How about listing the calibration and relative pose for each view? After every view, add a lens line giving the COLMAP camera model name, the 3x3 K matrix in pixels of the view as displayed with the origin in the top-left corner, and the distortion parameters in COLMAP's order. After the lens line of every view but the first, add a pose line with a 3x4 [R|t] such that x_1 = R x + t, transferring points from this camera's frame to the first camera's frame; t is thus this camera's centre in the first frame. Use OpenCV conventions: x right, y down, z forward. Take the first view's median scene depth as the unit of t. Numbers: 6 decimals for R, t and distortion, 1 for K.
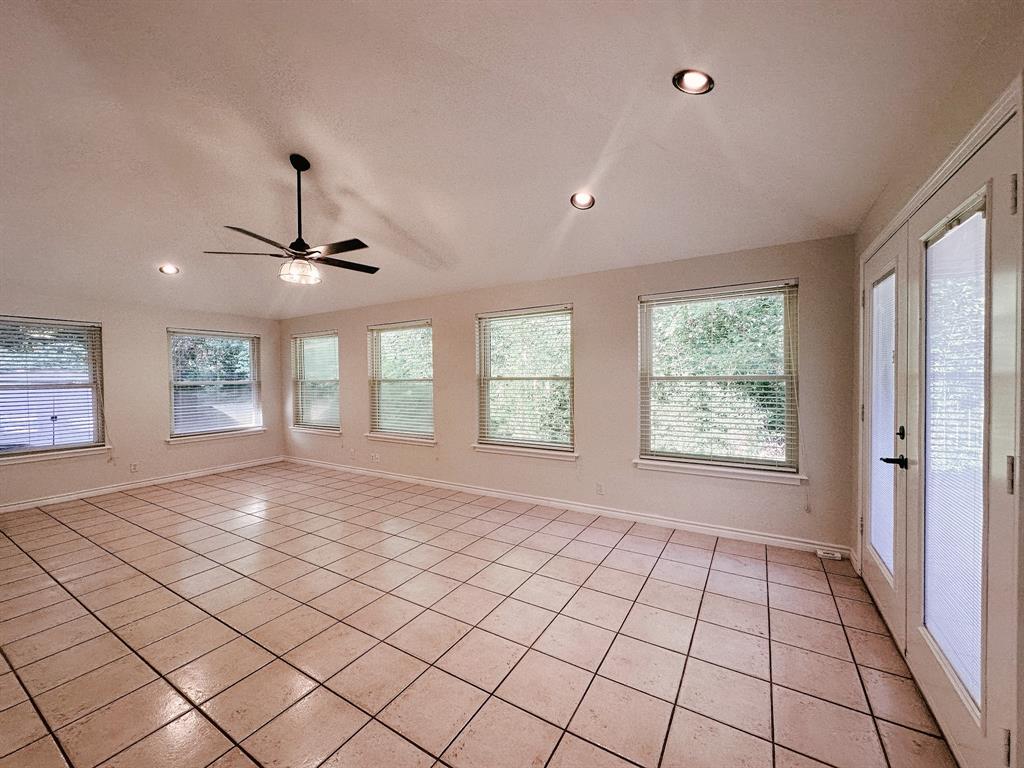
lens RADIAL K [[407.2, 0, 520.2], [0, 407.2, 385.9], [0, 0, 1]] dist [-0.004520, 0.001313]
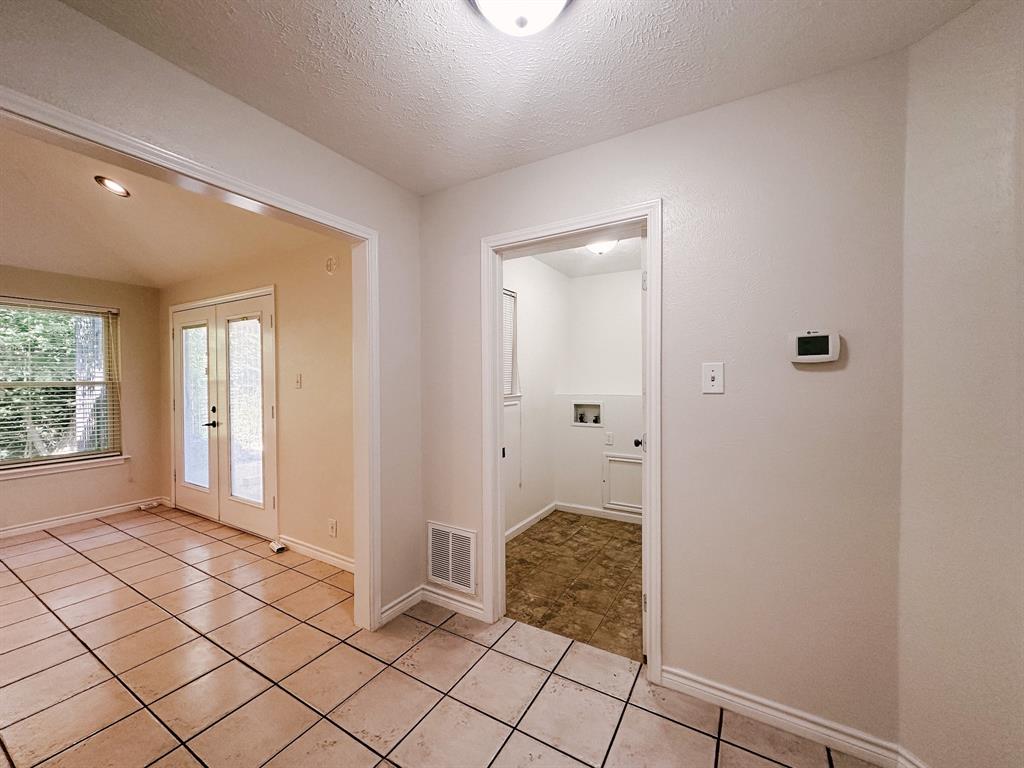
lens RADIAL K [[407.2, 0, 509.3], [0, 407.2, 382.3], [0, 0, 1]] dist [-0.004520, 0.001313]
pose [[-0.006462, 0.004875, 0.999967, -0.474350], [0.030728, 0.999517, -0.004675, 0.015892], [-0.999507, 0.030697, -0.006608, -0.194418]]
